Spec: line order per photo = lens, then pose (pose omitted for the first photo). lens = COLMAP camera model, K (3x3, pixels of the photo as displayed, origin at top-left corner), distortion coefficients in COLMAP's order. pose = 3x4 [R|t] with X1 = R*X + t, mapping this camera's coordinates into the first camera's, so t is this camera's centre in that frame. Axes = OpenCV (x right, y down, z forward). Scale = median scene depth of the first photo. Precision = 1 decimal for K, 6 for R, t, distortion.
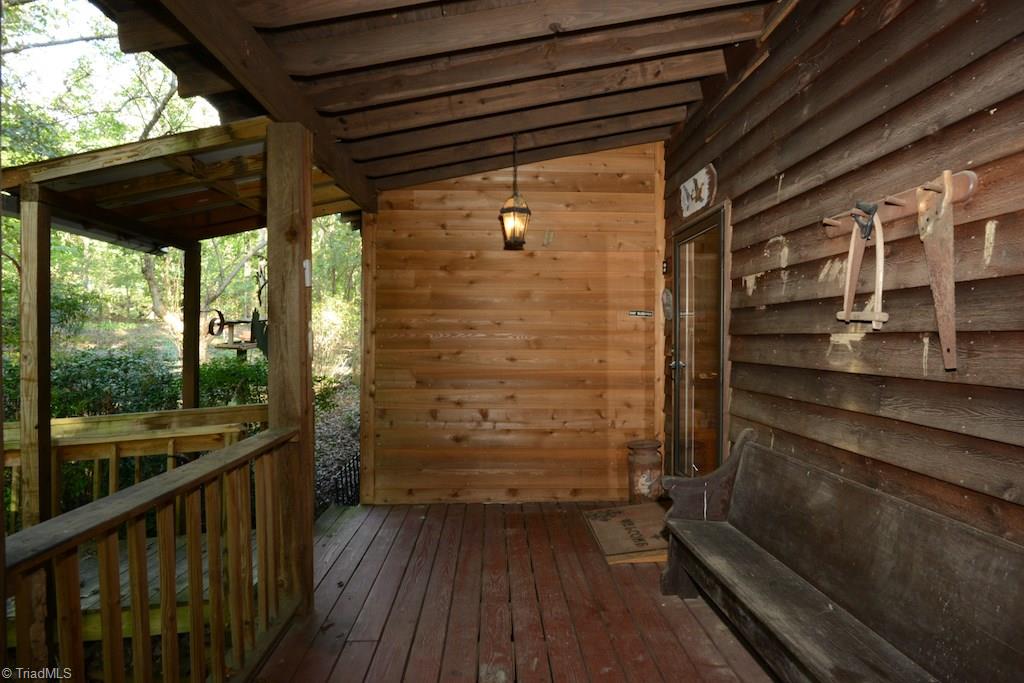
lens RADIAL K [[584.5, 0, 513.8], [0, 584.5, 340.9], [0, 0, 1]] dist [-0.039759, 0.015742]
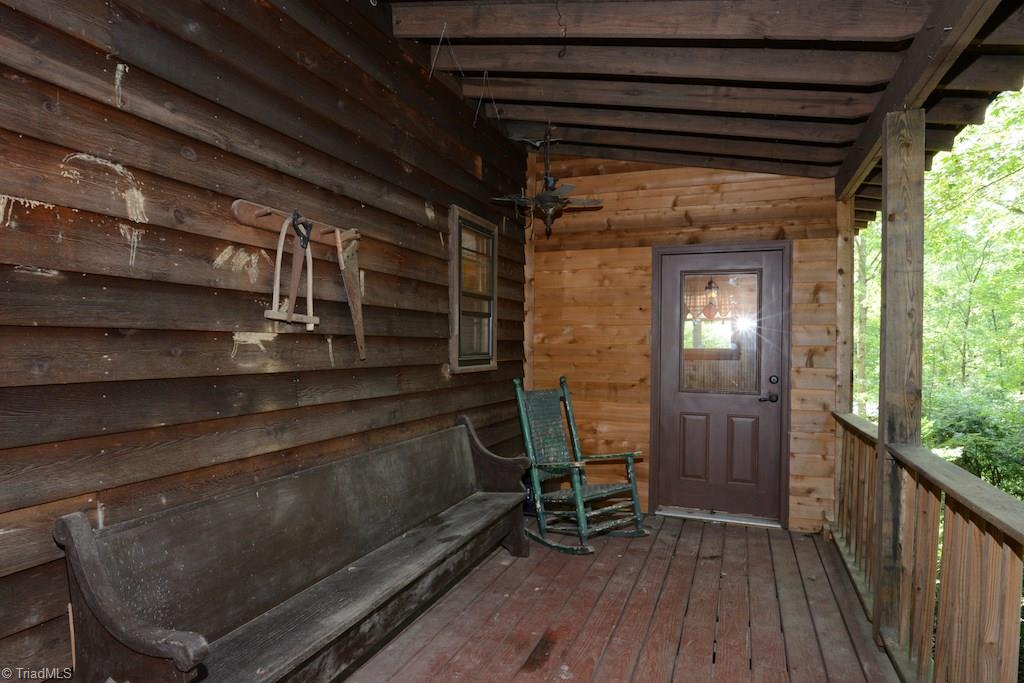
lens RADIAL K [[584.5, 0, 515.2], [0, 584.5, 347.0], [0, 0, 1]] dist [-0.039759, 0.015742]
pose [[-0.918882, -0.014088, 0.394281, -0.193158], [-0.011173, 0.999891, 0.009688, -0.003524], [-0.394375, 0.004496, -0.918939, 1.754361]]
